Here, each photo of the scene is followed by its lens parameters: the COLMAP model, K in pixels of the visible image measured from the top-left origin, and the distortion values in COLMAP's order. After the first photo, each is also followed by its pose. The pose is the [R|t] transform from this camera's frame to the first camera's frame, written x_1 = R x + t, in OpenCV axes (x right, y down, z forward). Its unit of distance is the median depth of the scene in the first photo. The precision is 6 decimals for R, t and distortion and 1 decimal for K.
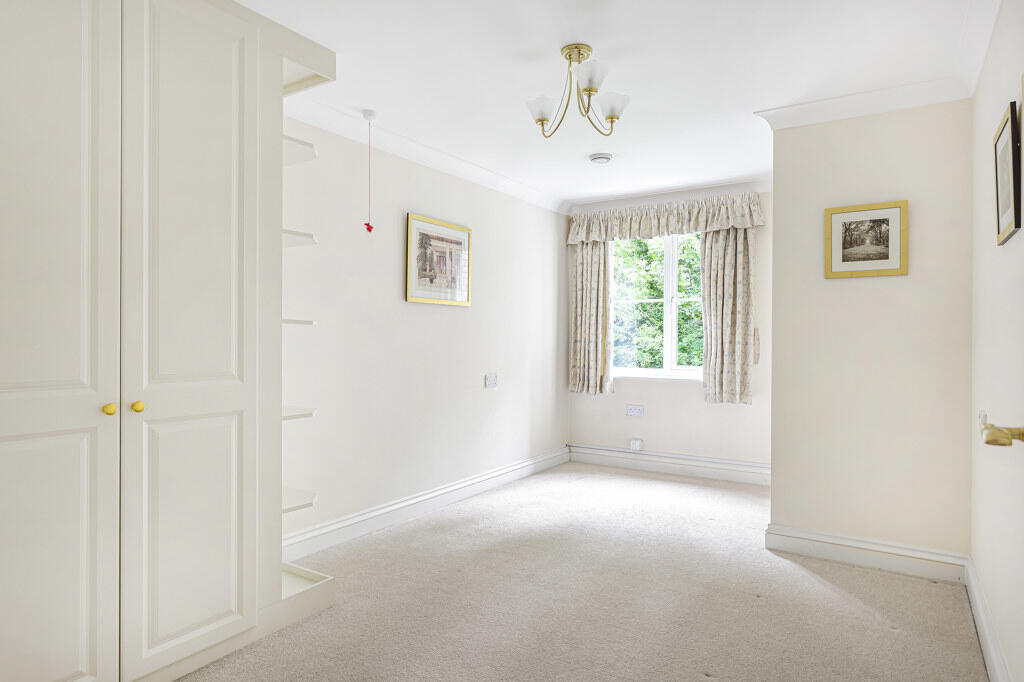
lens RADIAL K [[590.3, 0, 513.8], [0, 590.3, 335.9], [0, 0, 1]] dist [-0.002604, 0.000194]
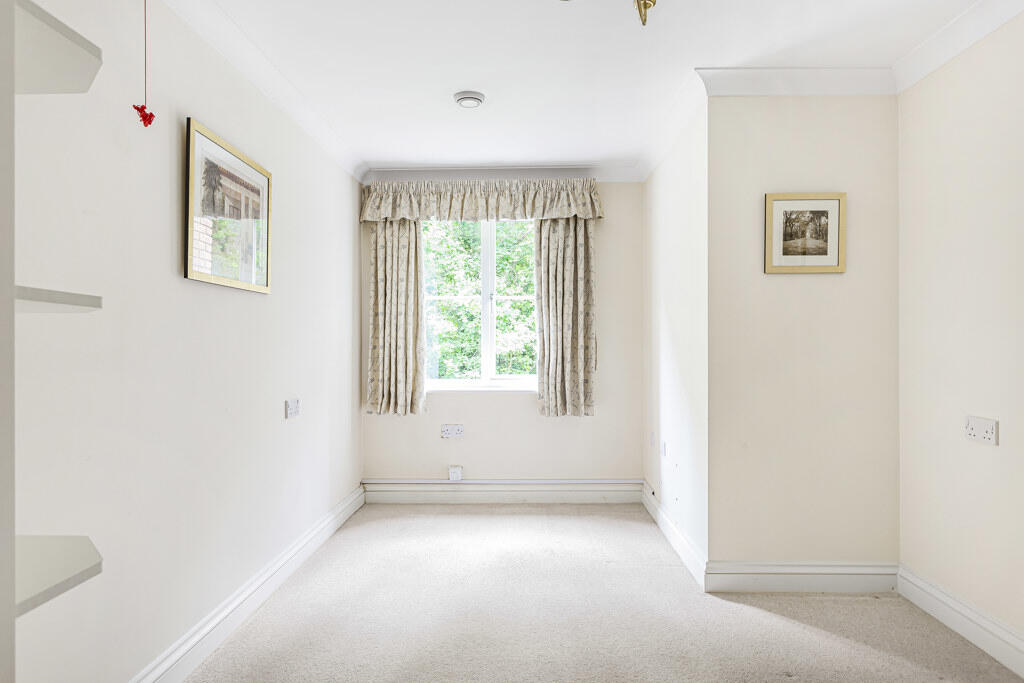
lens RADIAL K [[586.0, 0, 512.0], [0, 586.0, 341.5], [0, 0, 1]] dist [-0.013610, -0.000042]
pose [[0.855691, -0.004427, 0.517468, -0.158063], [0.003824, 0.999990, 0.002232, 0.000564], [-0.517473, 0.000068, 0.855700, 0.290835]]
